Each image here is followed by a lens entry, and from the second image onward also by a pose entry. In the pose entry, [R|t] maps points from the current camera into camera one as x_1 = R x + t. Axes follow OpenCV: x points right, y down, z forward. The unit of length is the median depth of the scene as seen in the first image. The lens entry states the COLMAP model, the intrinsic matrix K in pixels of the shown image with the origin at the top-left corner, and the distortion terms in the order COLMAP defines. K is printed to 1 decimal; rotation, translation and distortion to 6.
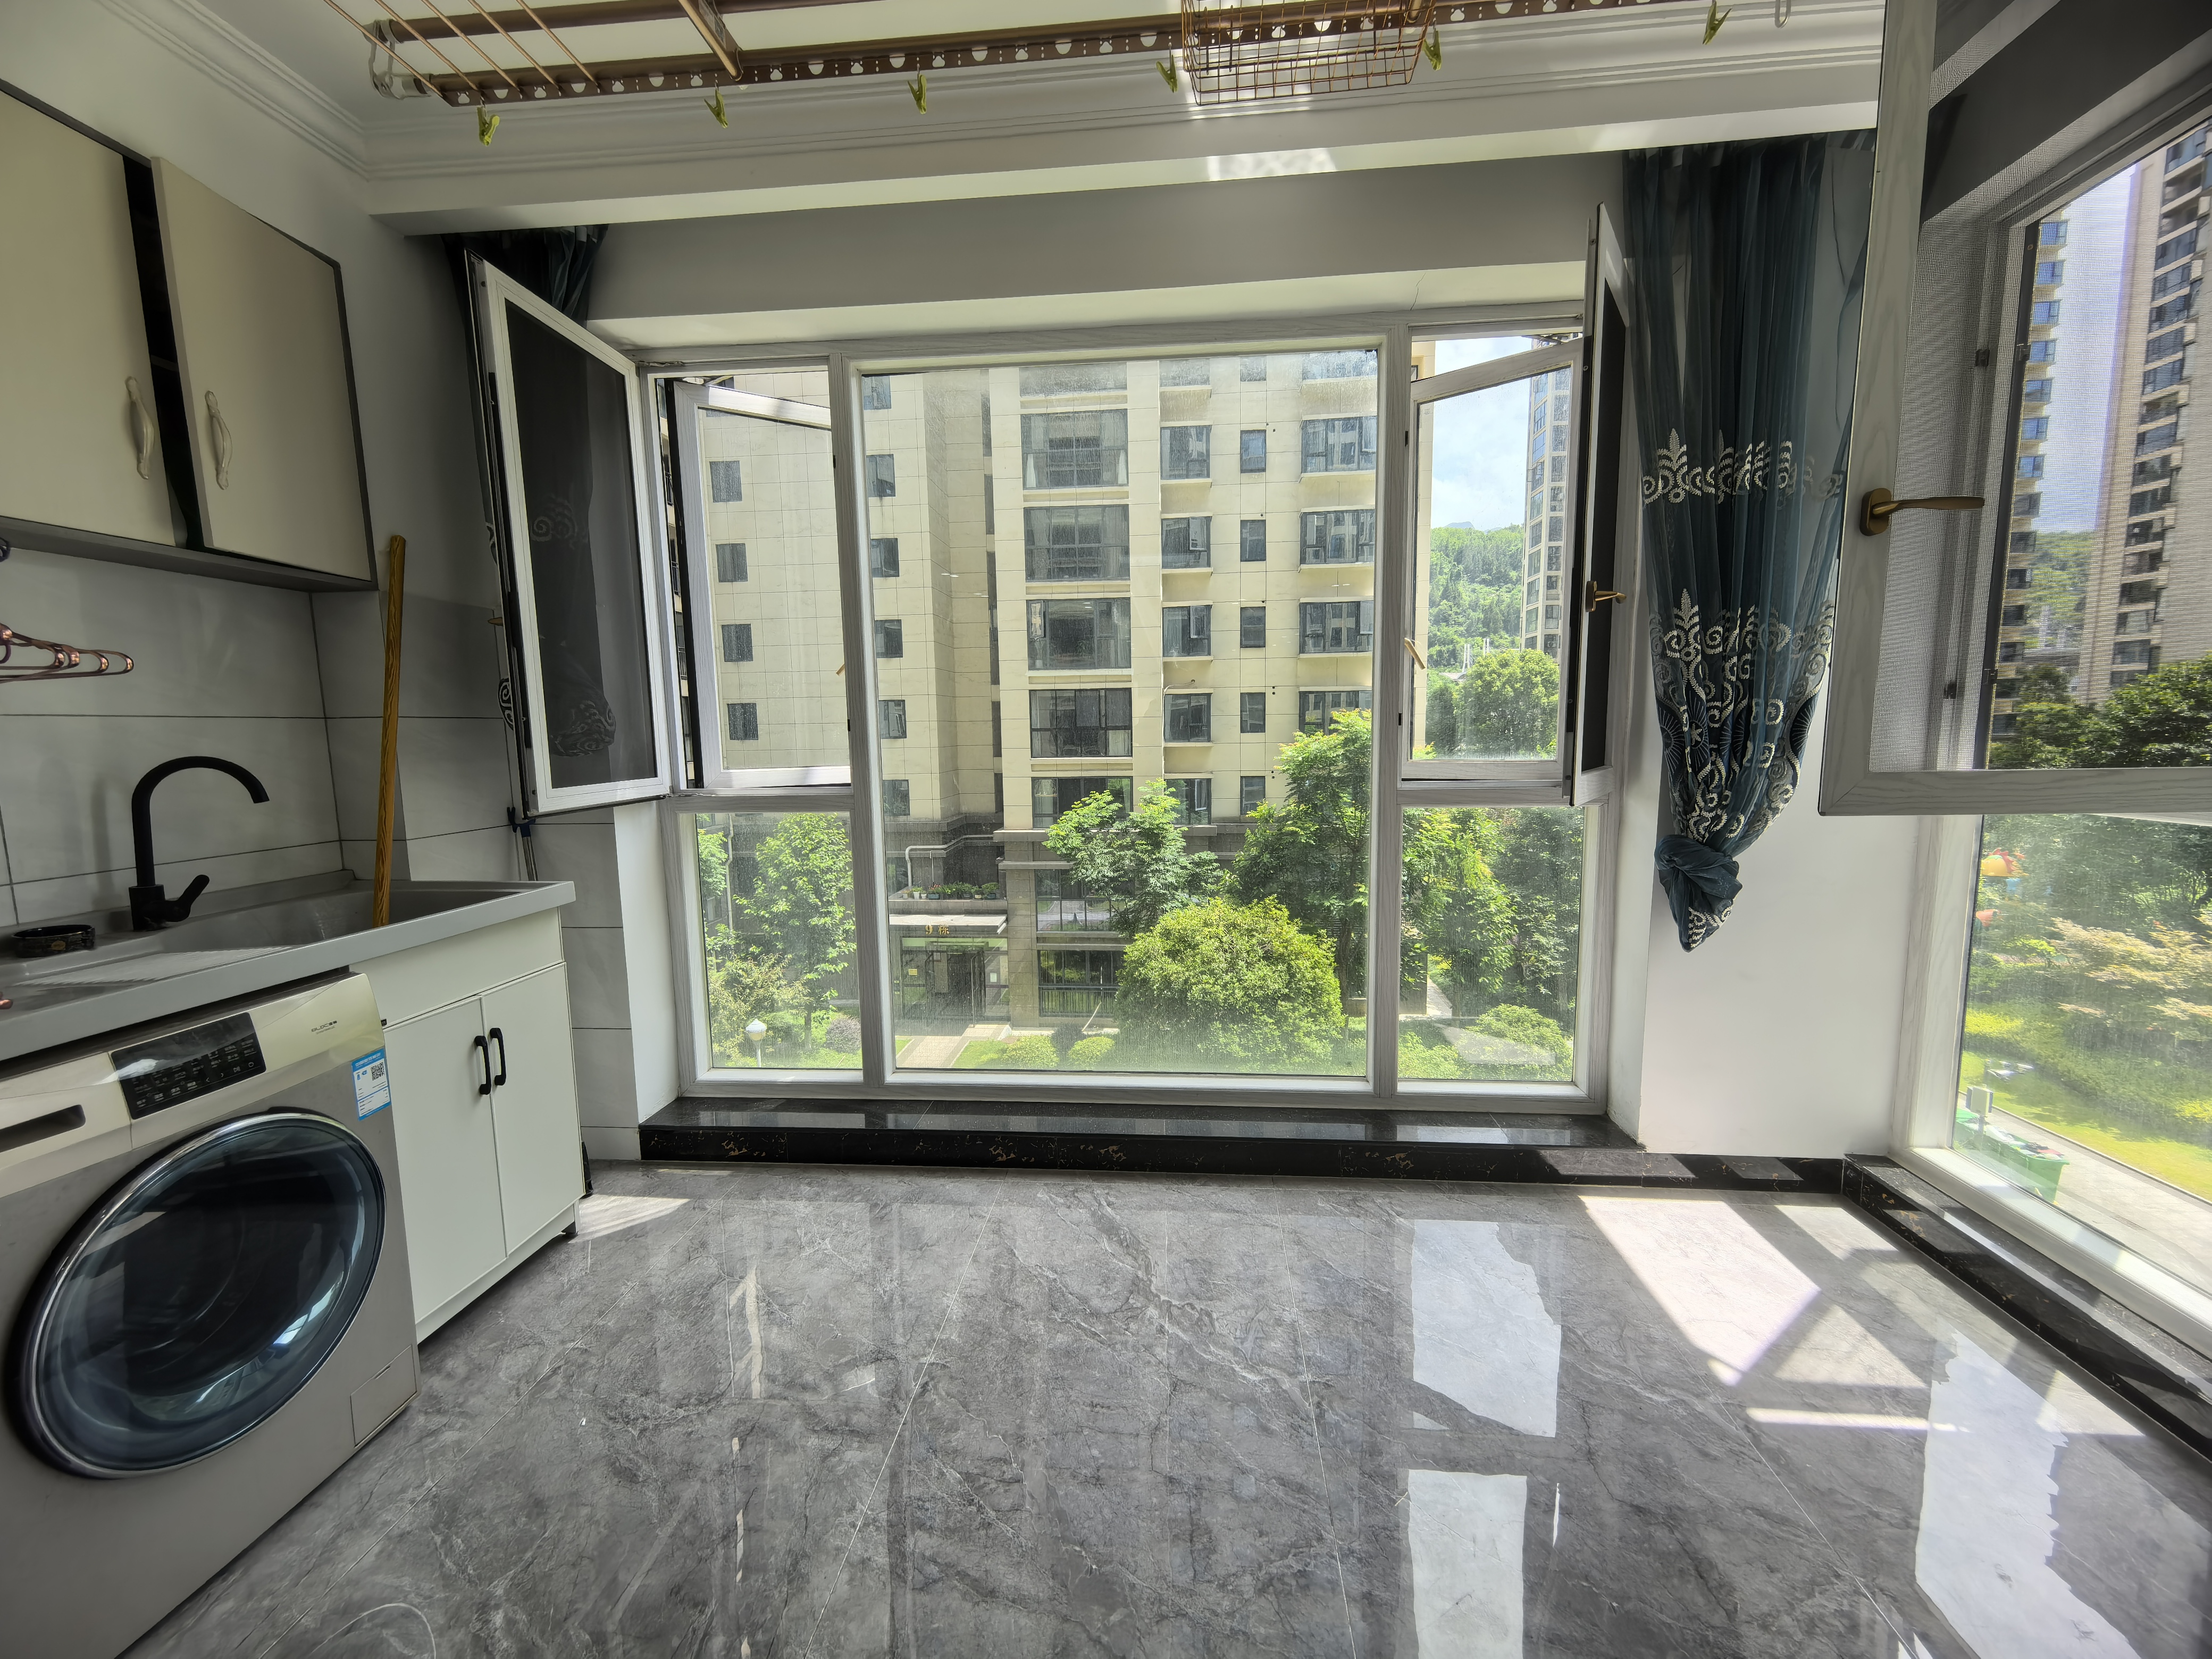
lens RADIAL K [[865.0, 0, 1106.0], [0, 865.0, 829.5], [0, 0, 1]] dist [0.000791, 0.000077]
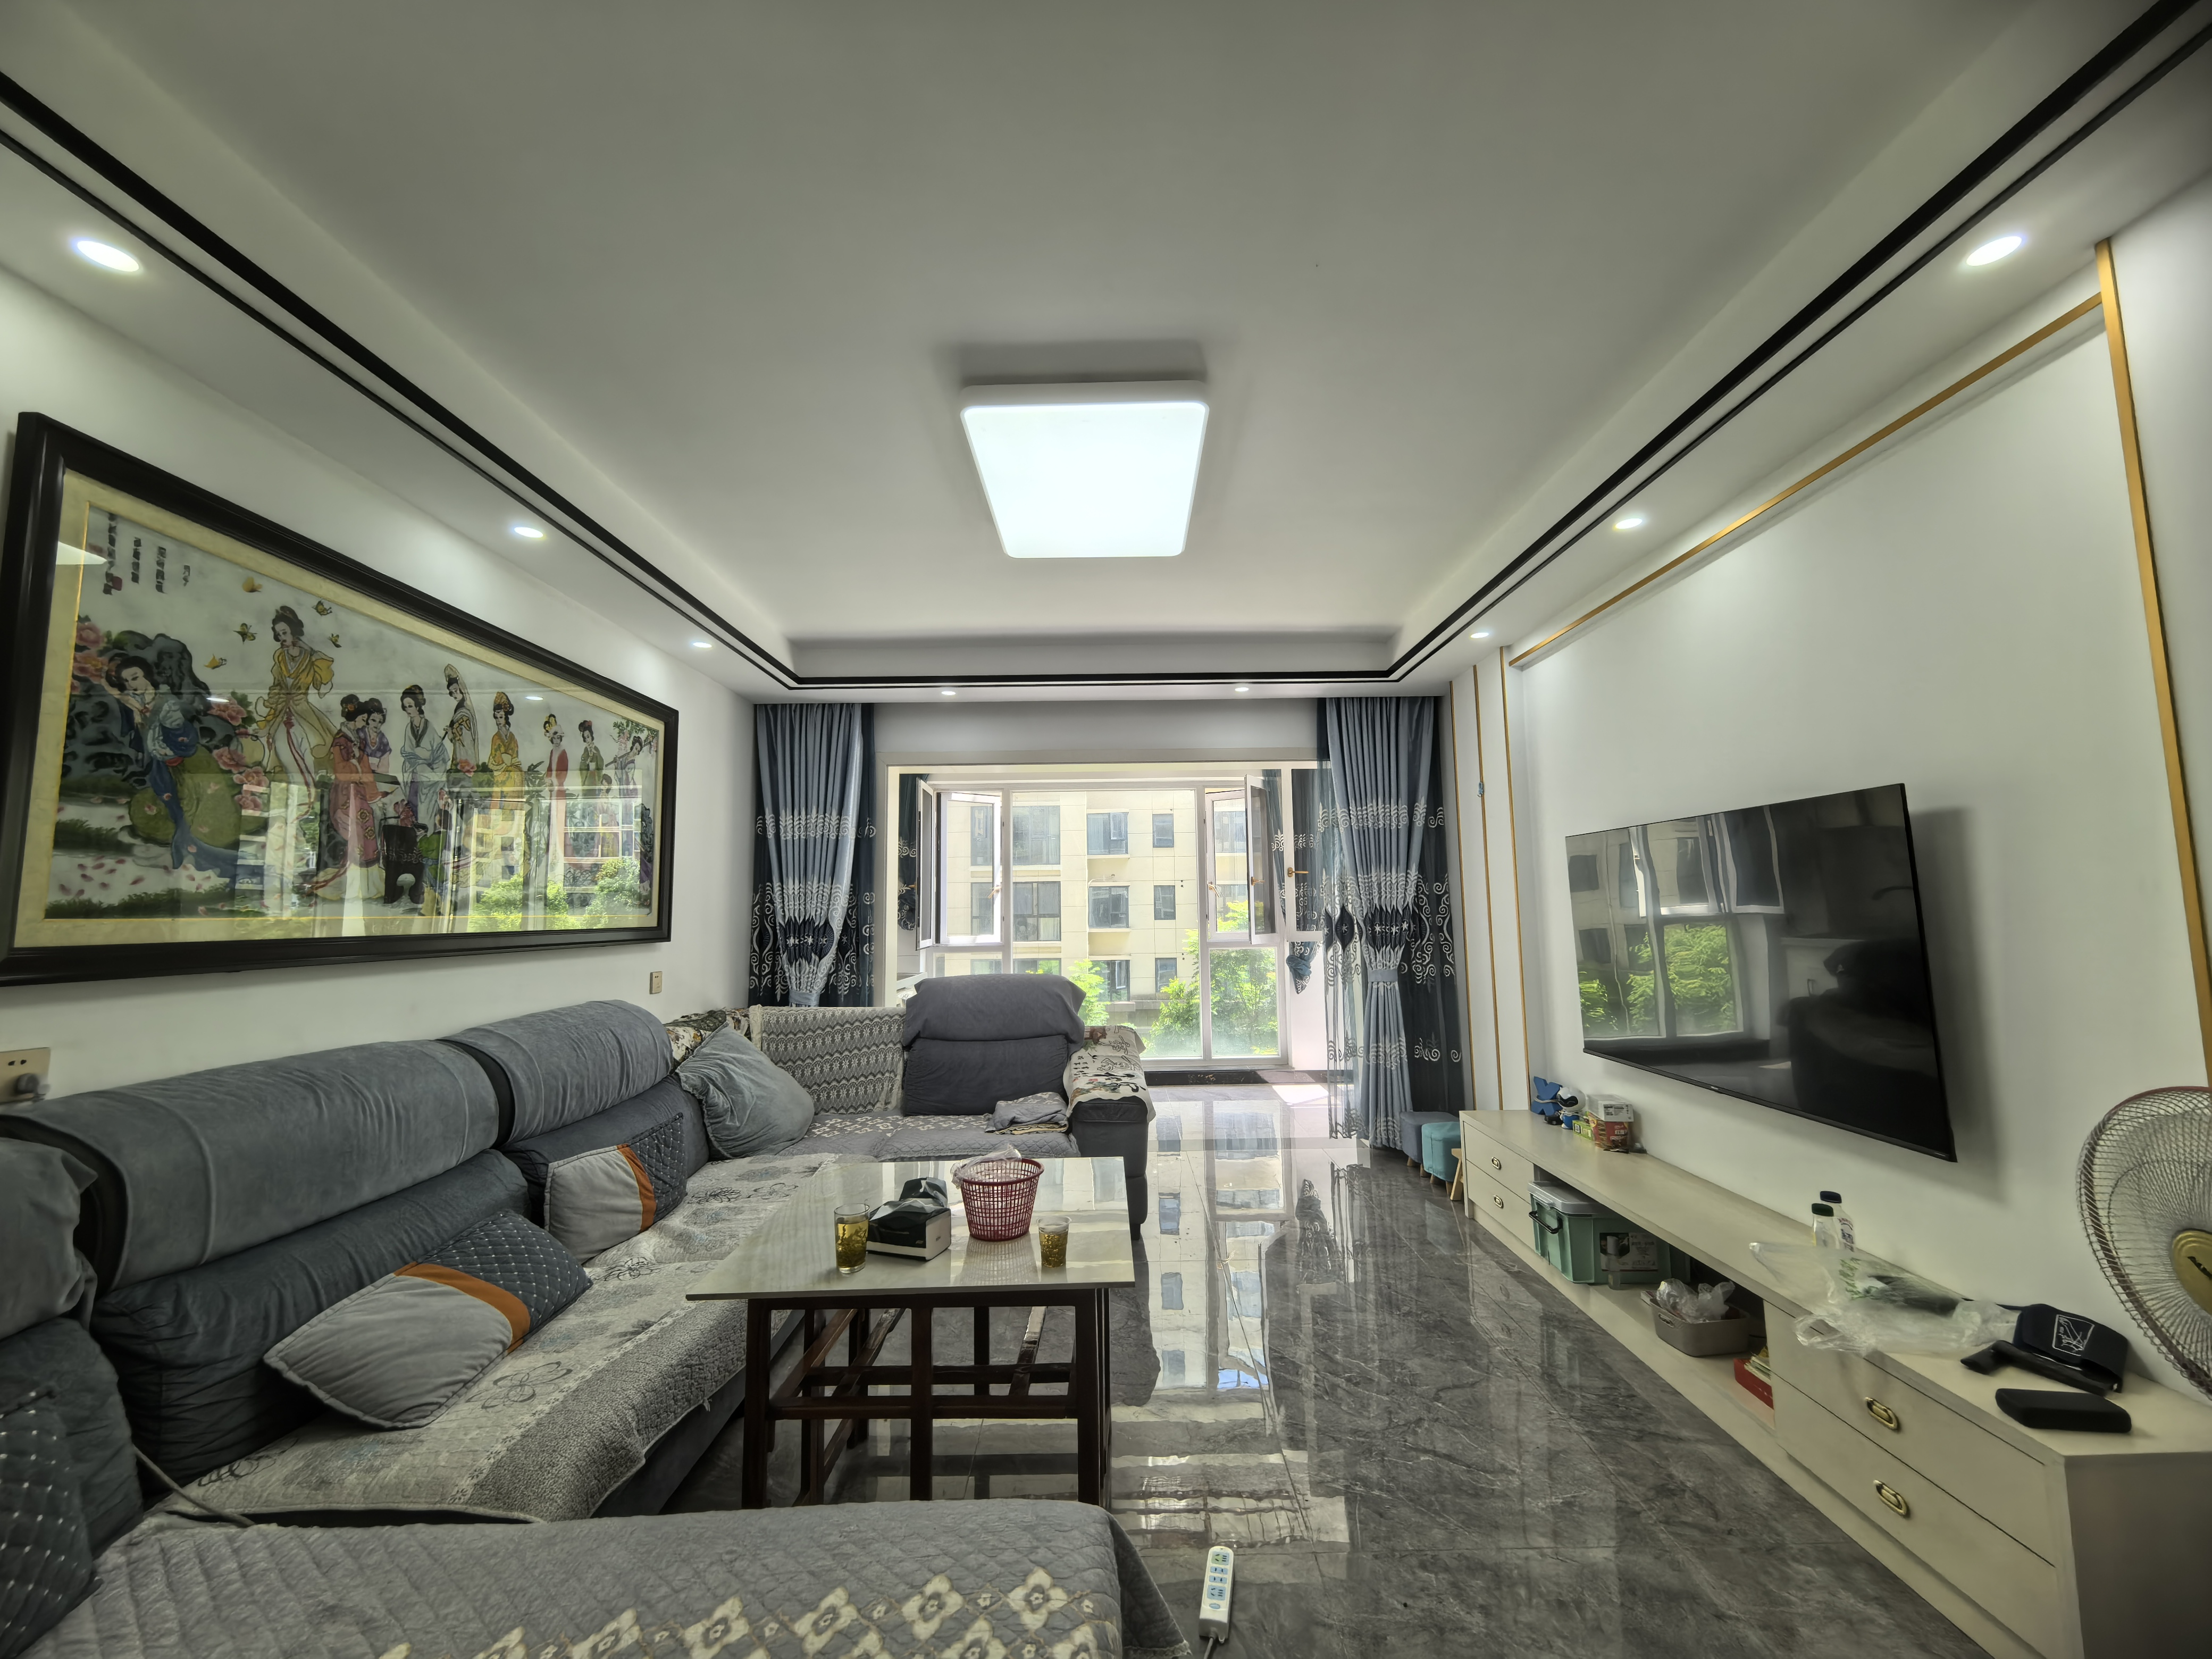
lens RADIAL K [[865.0, 0, 1106.0], [0, 865.0, 829.5], [0, 0, 1]] dist [0.000791, 0.000077]
pose [[0.995338, 0.011549, 0.095758, -0.023048], [0.009187, 0.976940, -0.213317, 0.017629], [-0.096014, 0.213202, 0.972279, -0.158392]]
